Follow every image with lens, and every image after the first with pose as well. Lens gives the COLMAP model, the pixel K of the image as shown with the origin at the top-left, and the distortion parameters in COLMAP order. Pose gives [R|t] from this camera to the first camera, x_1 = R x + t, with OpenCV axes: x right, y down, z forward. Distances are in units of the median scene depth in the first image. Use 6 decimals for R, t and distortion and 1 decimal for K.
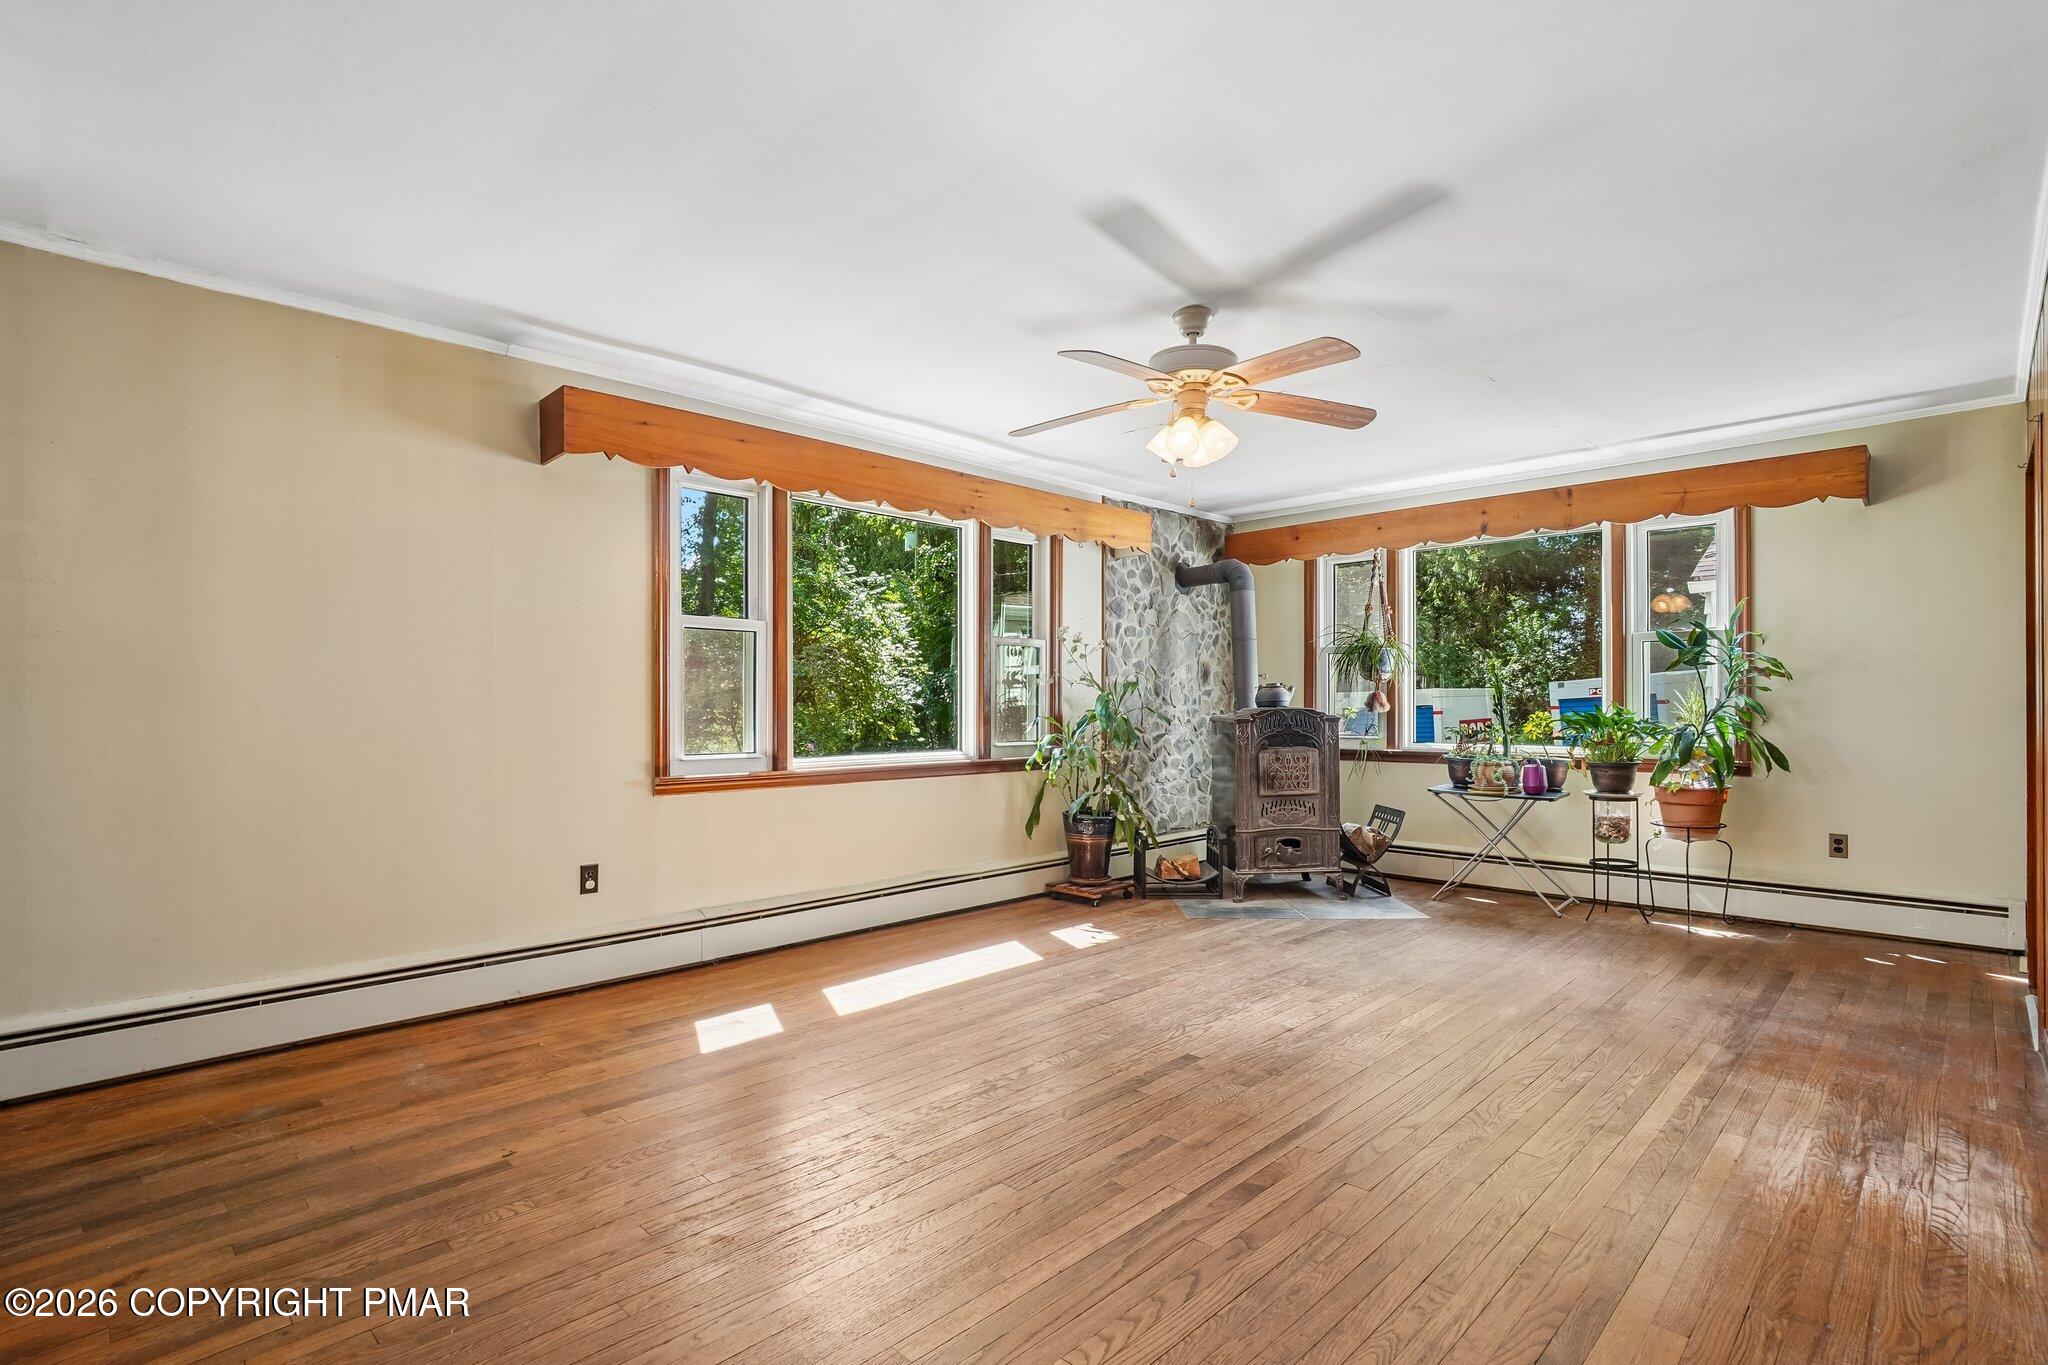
lens RADIAL K [[923.0, 0, 1068.8], [0, 923.0, 682.3], [0, 0, 1]] dist [-0.010019, 0.000695]
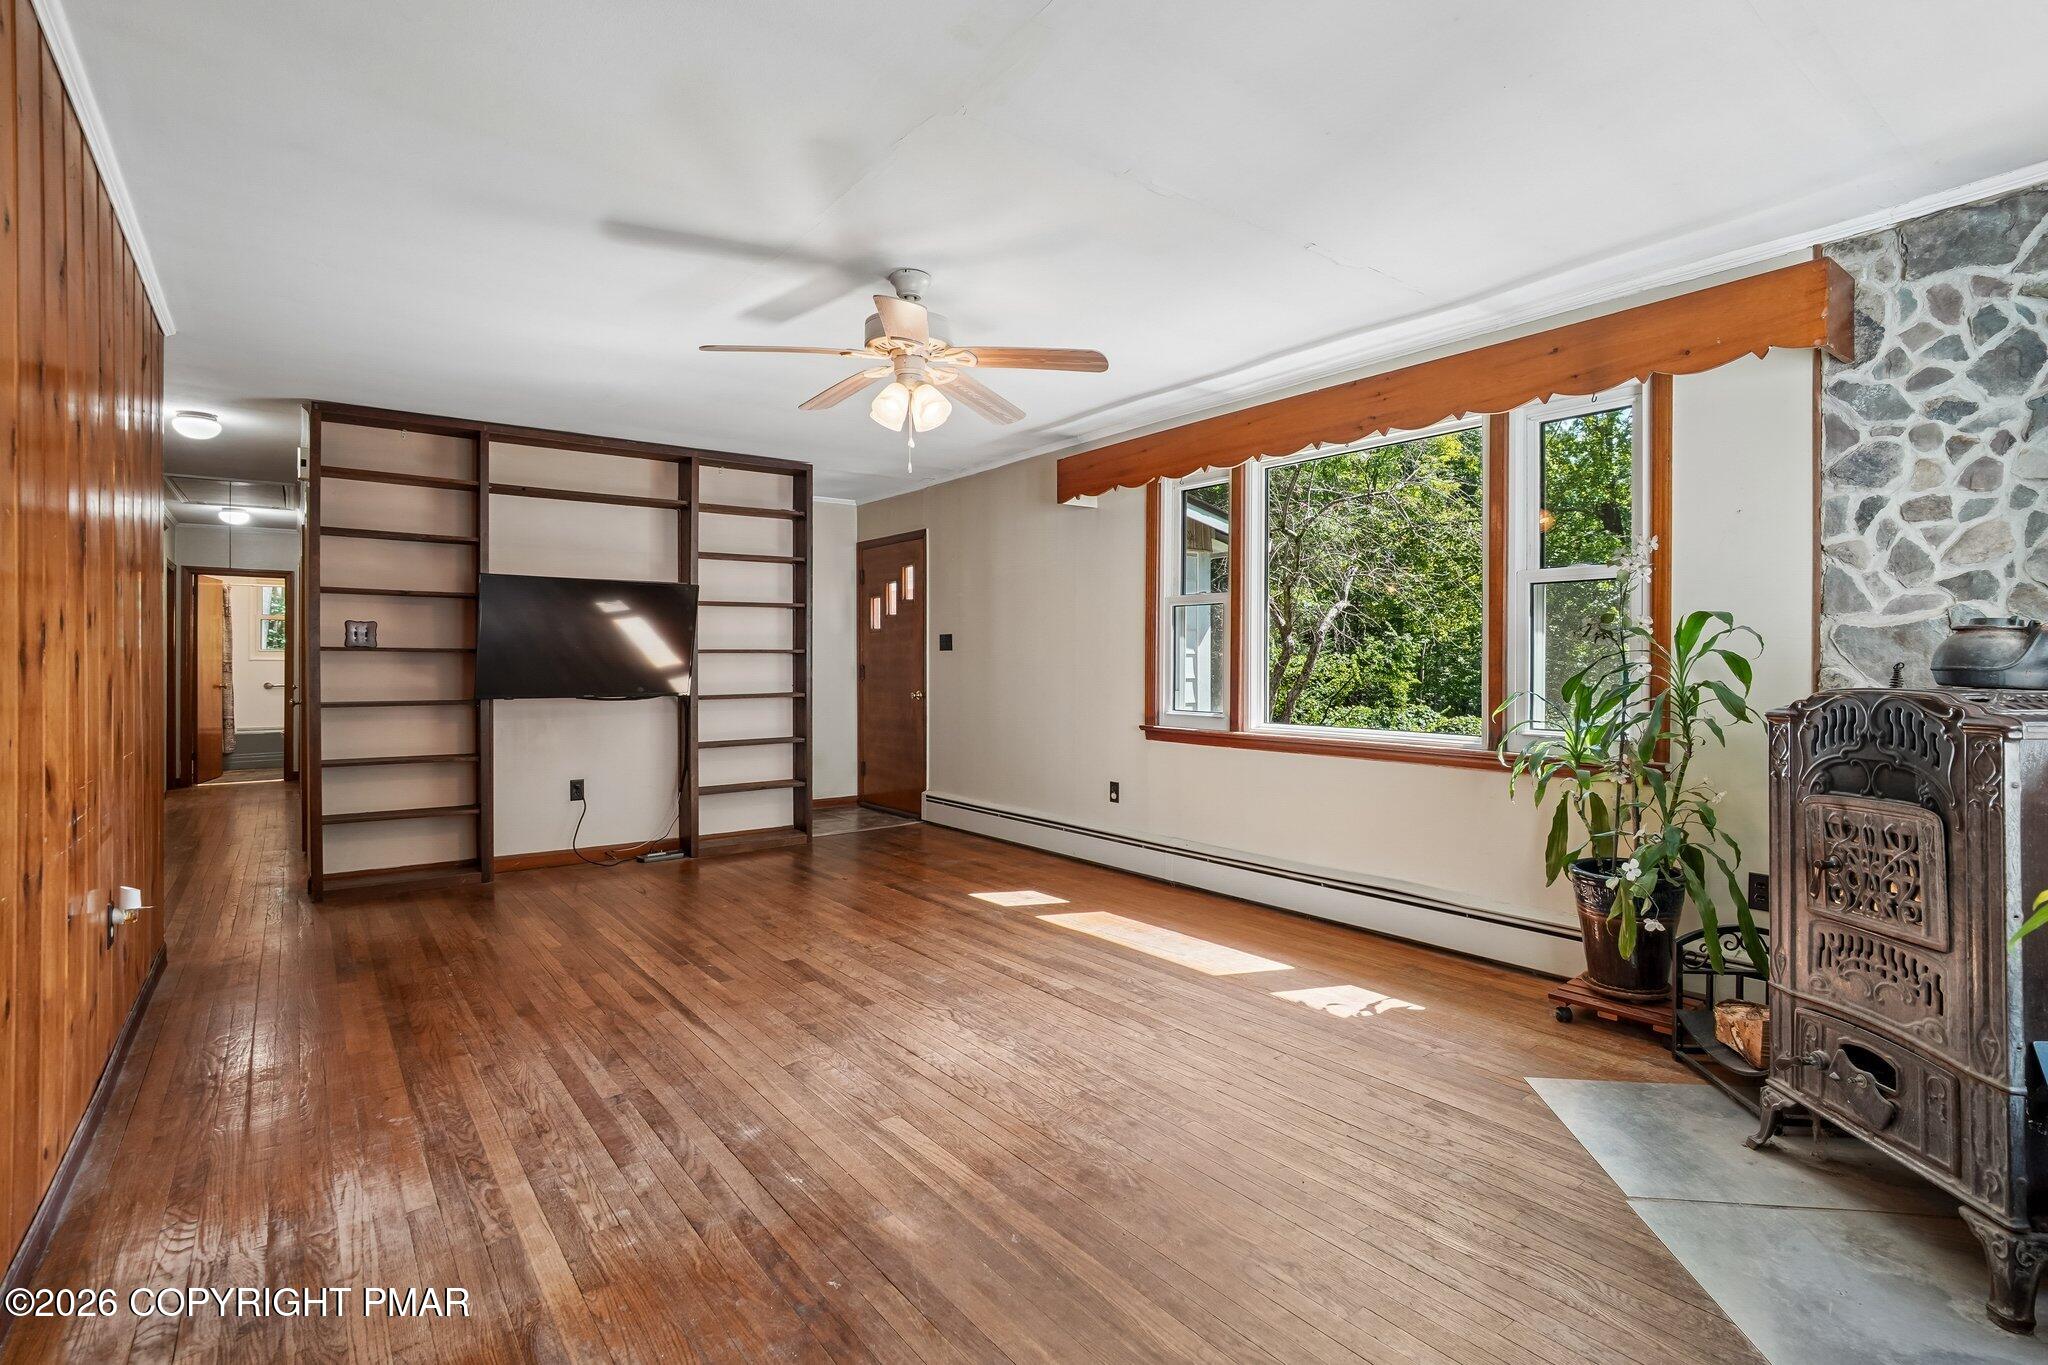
lens RADIAL K [[975.2, 0, 1030.8], [0, 975.2, 644.6], [0, 0, 1]] dist [-0.015605, 0.000291]
pose [[-0.138263, -0.018653, -0.990220, 1.041738], [0.021857, 0.999522, -0.021880, 0.018357], [0.990154, -0.024669, -0.137789, 1.149845]]
